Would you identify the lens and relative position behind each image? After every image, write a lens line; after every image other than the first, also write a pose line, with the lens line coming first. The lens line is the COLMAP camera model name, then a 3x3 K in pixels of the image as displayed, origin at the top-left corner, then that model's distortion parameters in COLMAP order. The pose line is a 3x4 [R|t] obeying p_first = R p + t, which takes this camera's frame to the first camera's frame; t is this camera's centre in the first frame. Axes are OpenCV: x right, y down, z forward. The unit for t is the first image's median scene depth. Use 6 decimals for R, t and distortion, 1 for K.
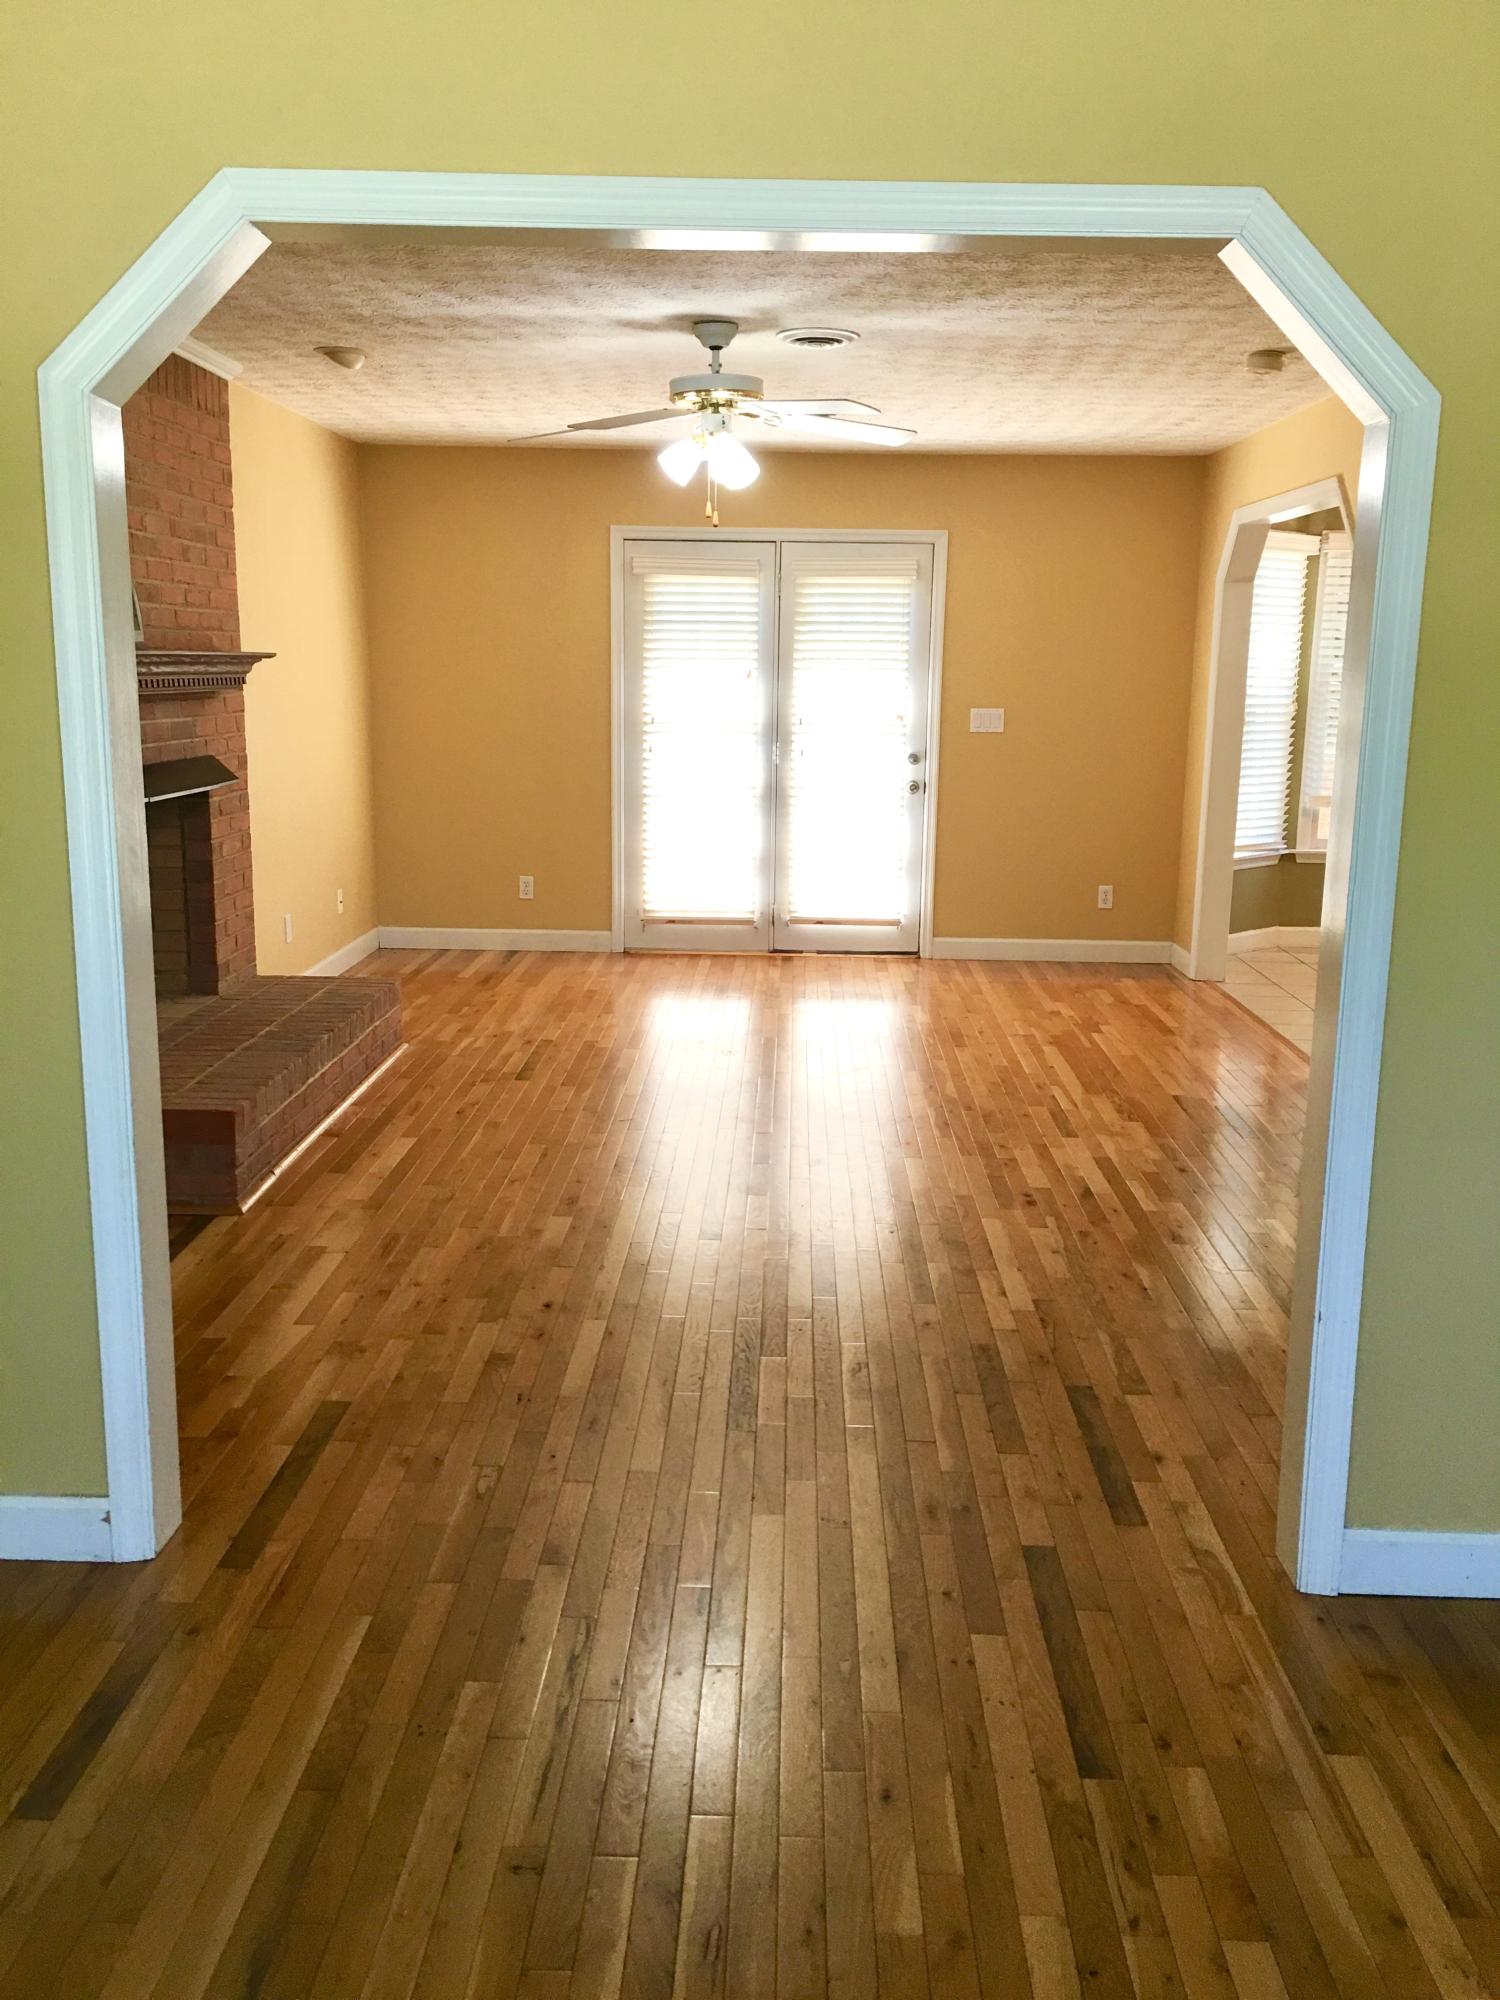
lens RADIAL K [[1703.6, 0, 735.8], [0, 1703.6, 1003.6], [0, 0, 1]] dist [0.081685, -0.119527]
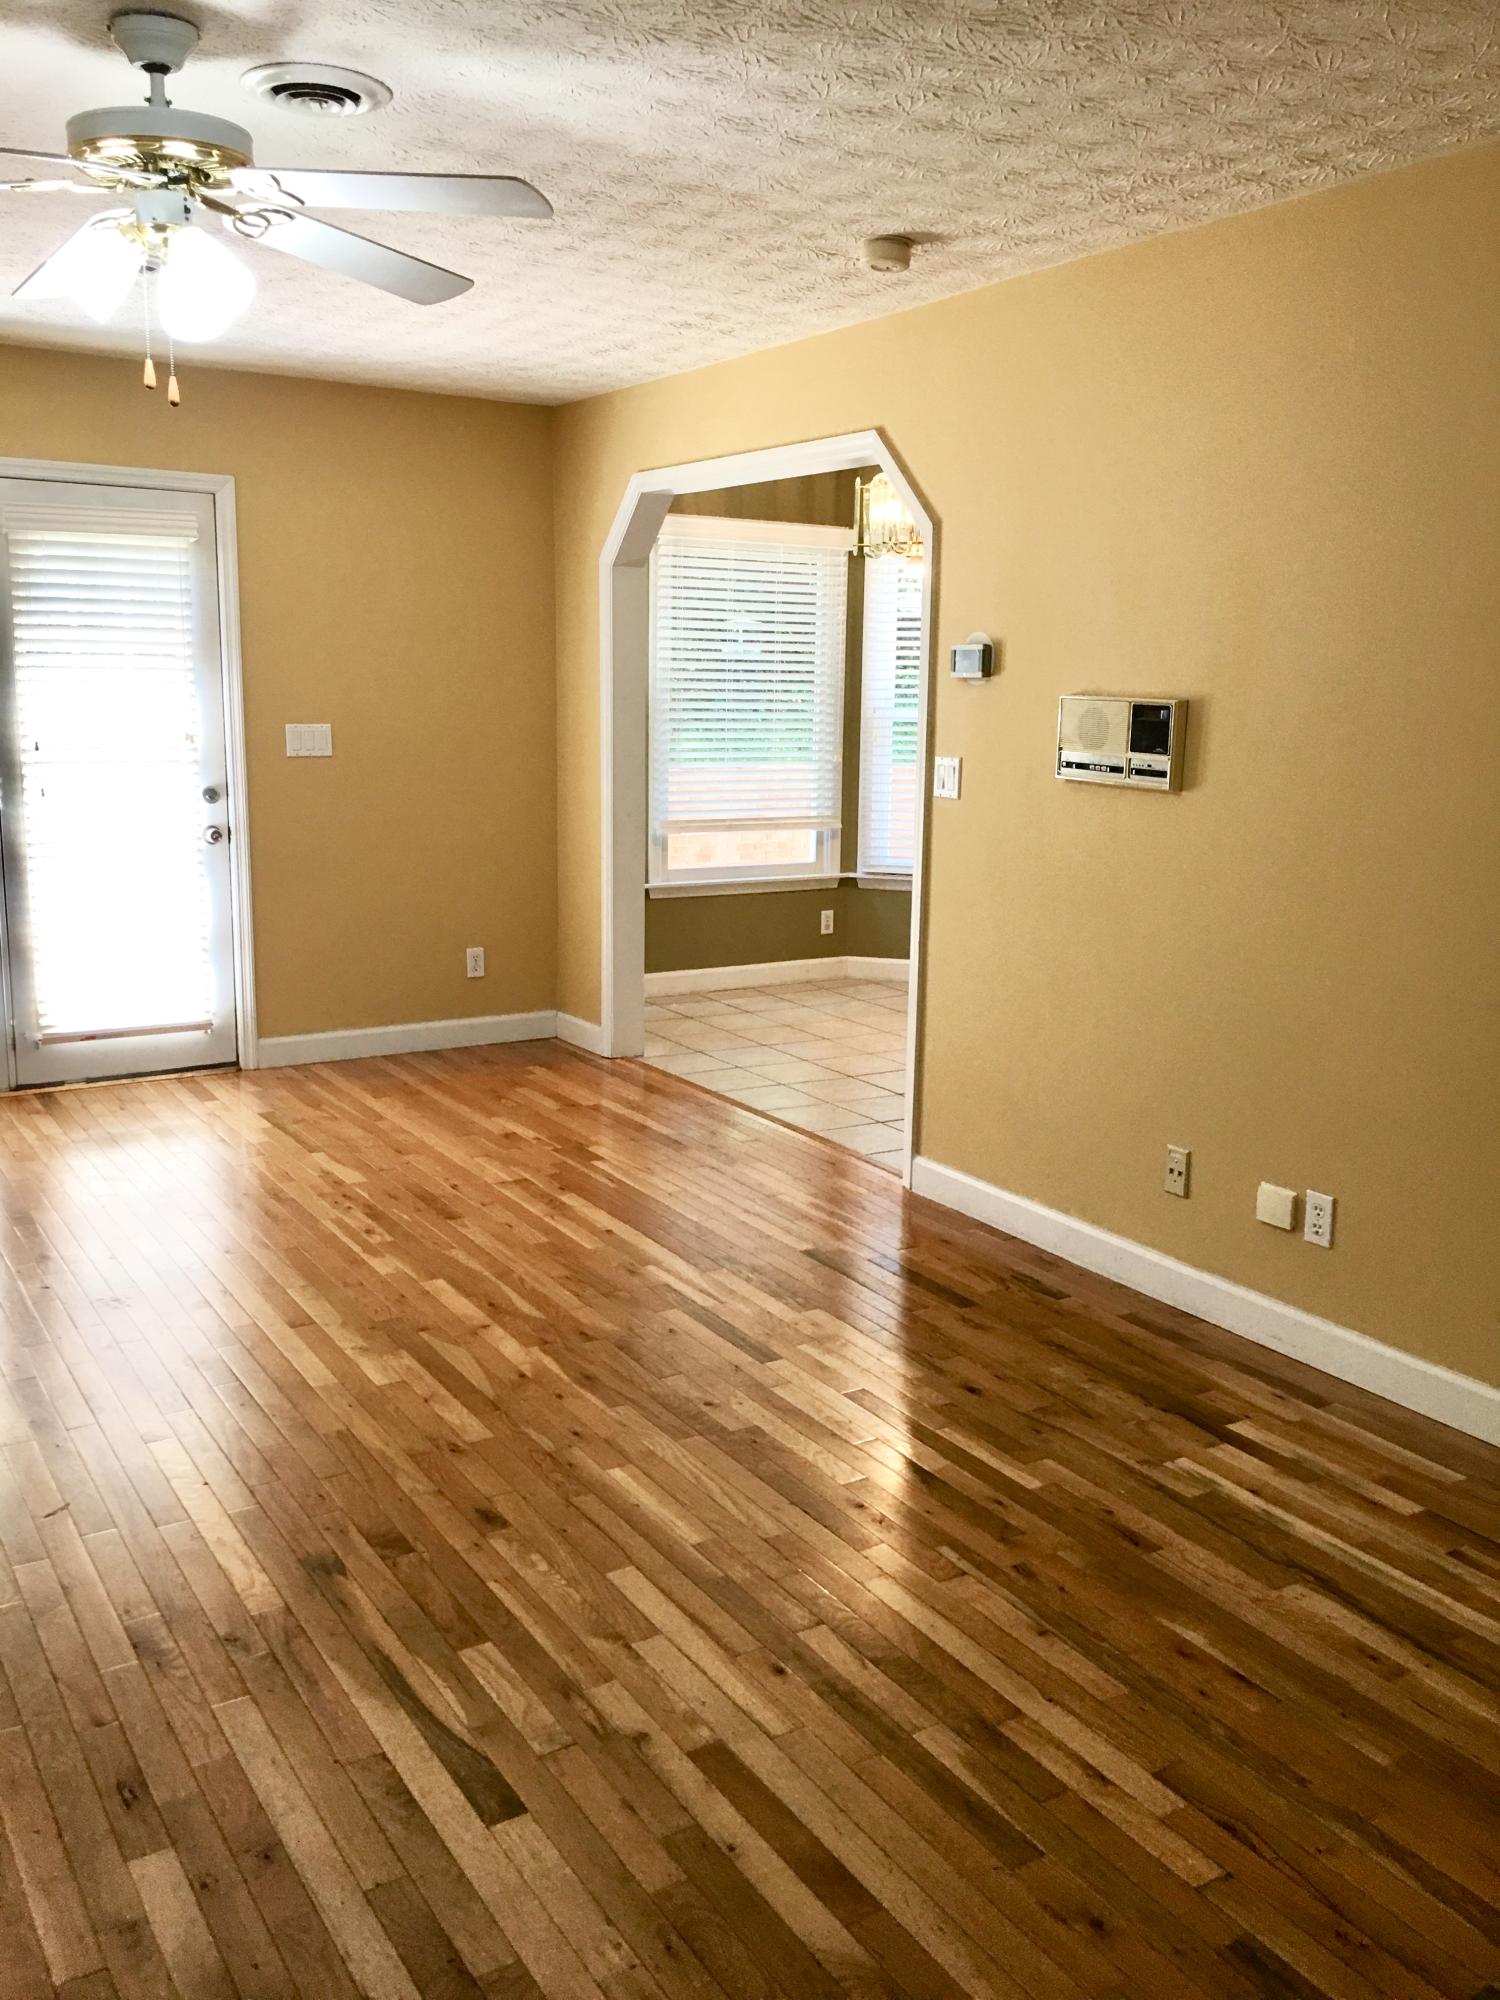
lens RADIAL K [[1703.6, 0, 783.0], [0, 1703.6, 986.6], [0, 0, 1]] dist [0.081685, -0.119527]
pose [[0.822168, -0.102153, 0.560003, -0.109431], [0.108976, 0.993816, 0.021294, -0.053893], [-0.558716, 0.043520, 0.828217, 0.280736]]
